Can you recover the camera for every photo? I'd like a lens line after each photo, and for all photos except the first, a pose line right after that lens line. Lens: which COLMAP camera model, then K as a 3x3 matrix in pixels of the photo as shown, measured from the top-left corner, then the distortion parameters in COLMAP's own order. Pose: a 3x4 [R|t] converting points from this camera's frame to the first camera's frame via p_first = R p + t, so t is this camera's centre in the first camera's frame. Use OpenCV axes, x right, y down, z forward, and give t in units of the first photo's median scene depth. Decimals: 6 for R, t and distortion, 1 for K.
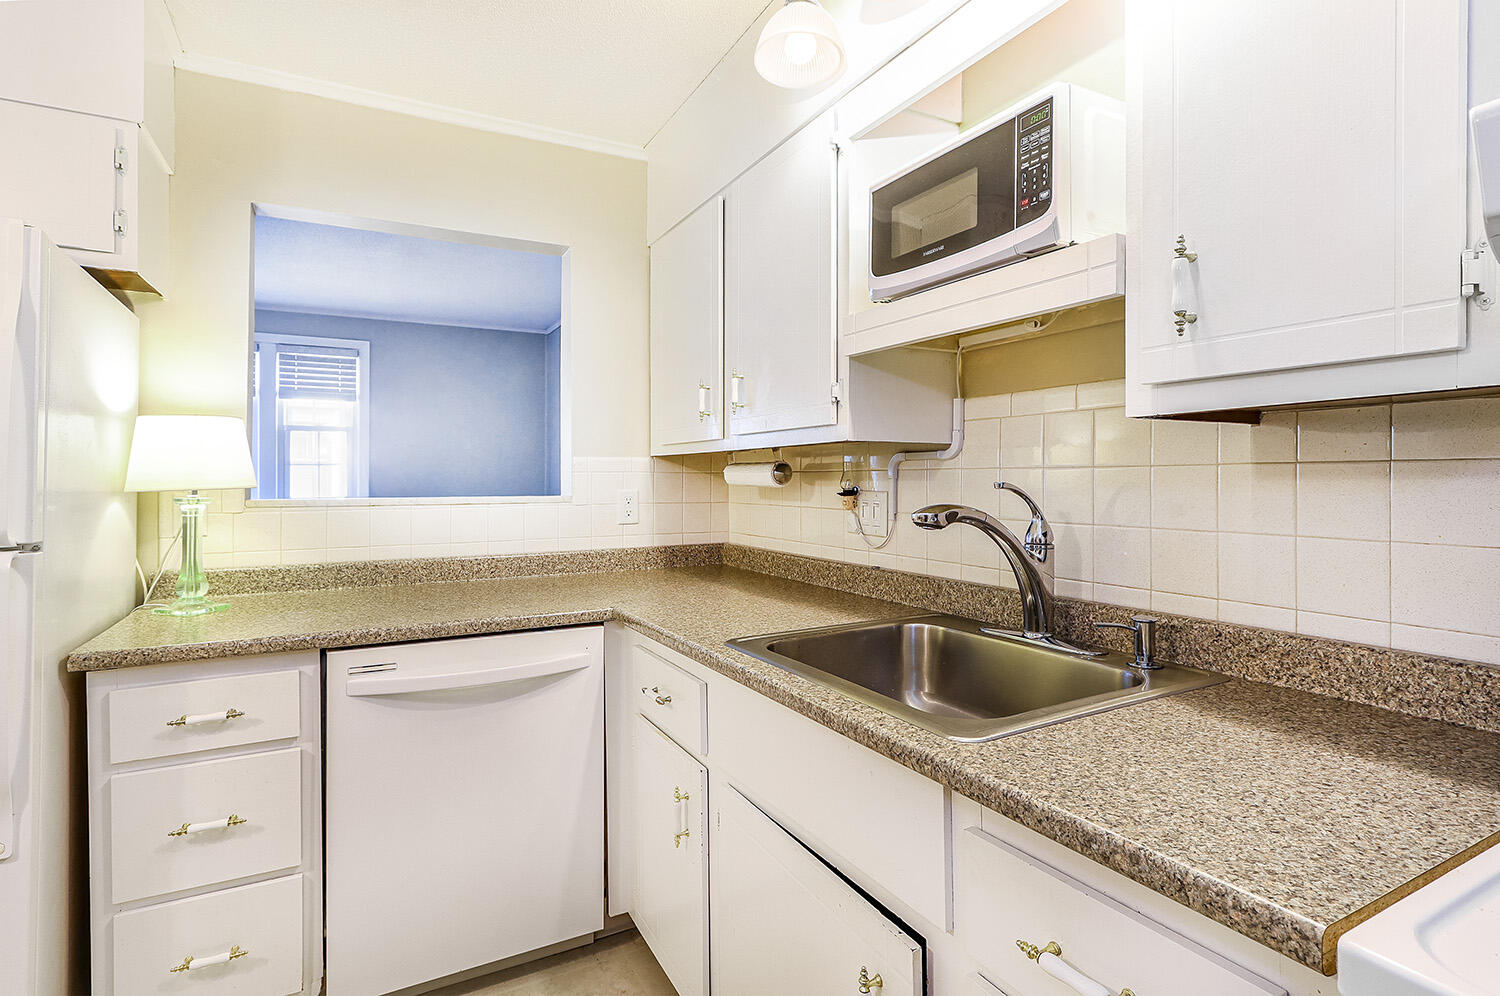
lens RADIAL K [[712.7, 0, 746.2], [0, 712.7, 482.7], [0, 0, 1]] dist [-0.002827, 0.000250]
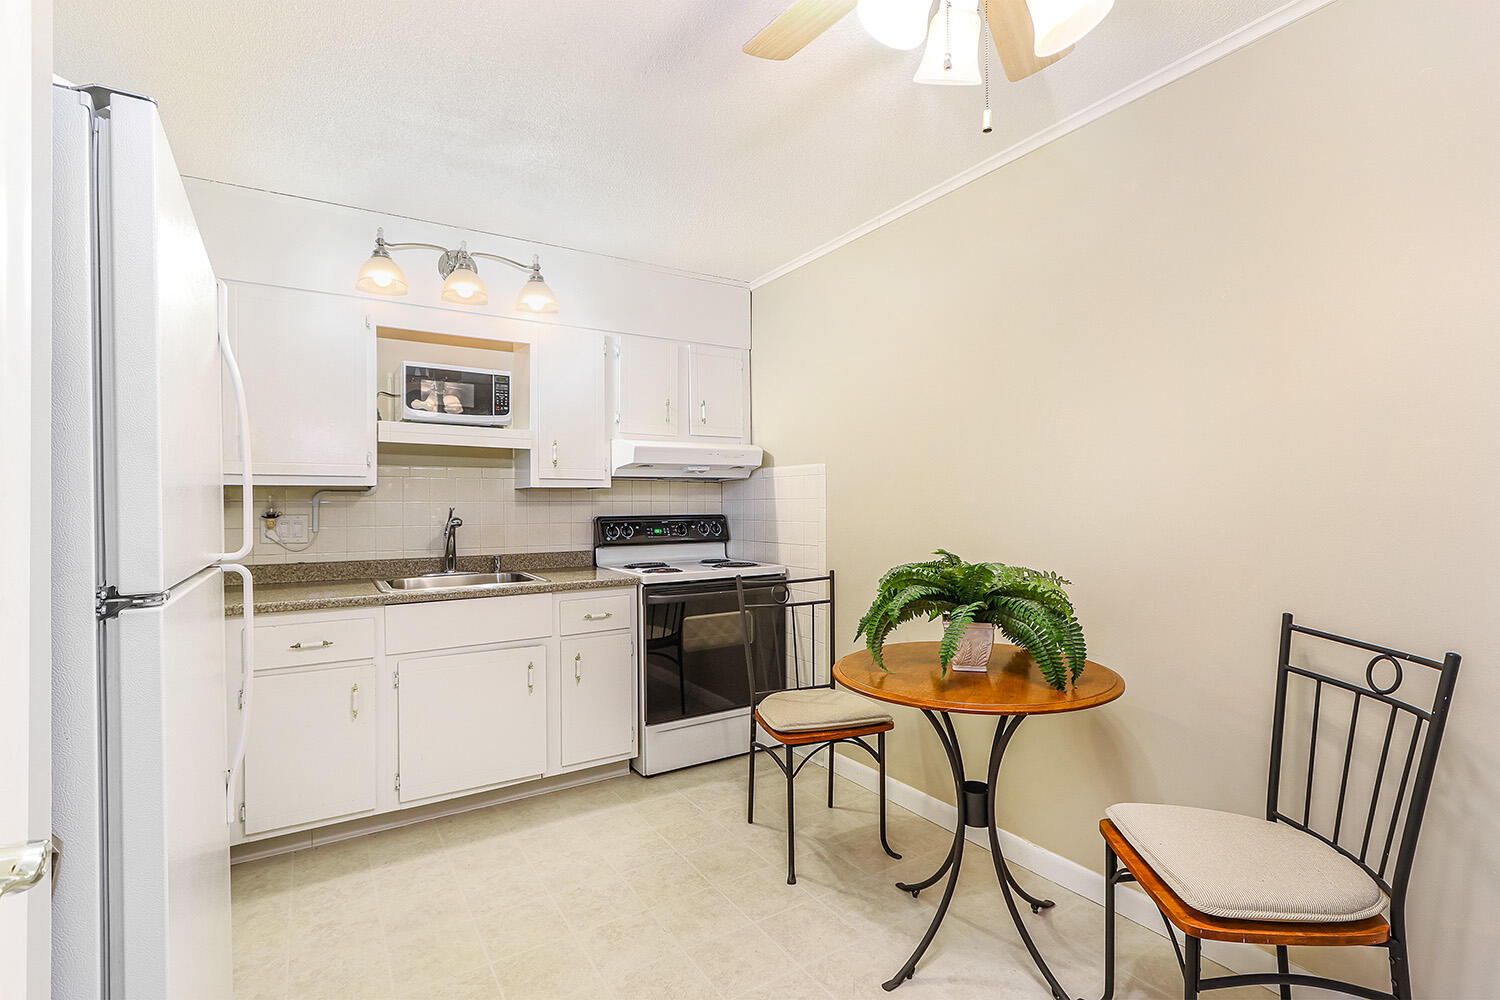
lens RADIAL K [[700.7, 0, 752.6], [0, 700.7, 509.5], [0, 0, 1]] dist [-0.019235, 0.008089]
pose [[-0.062047, -0.003787, 0.998066, -1.732816], [0.002902, 0.999988, 0.003975, -0.003478], [-0.998069, 0.003143, -0.062035, 0.129794]]
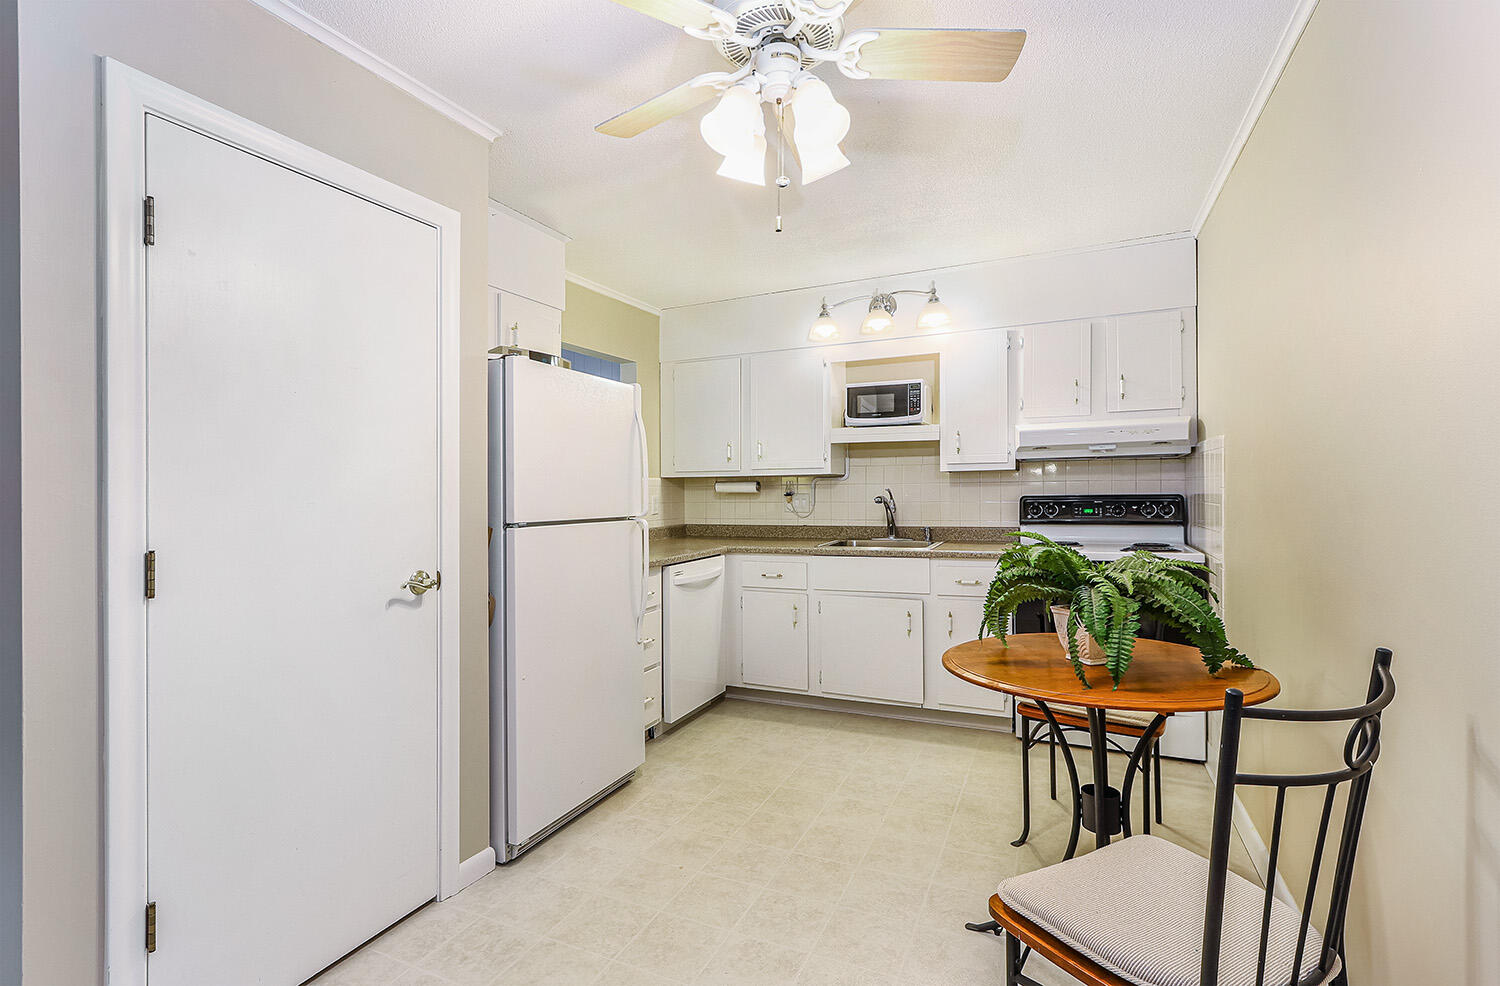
lens RADIAL K [[706.1, 0, 718.1], [0, 706.1, 485.7], [0, 0, 1]] dist [0.000600, 0.000072]
pose [[0.824697, -0.007775, 0.565522, -1.707911], [0.011167, 0.999934, -0.002537, -0.014640], [-0.565465, 0.008407, 0.824730, -0.955044]]
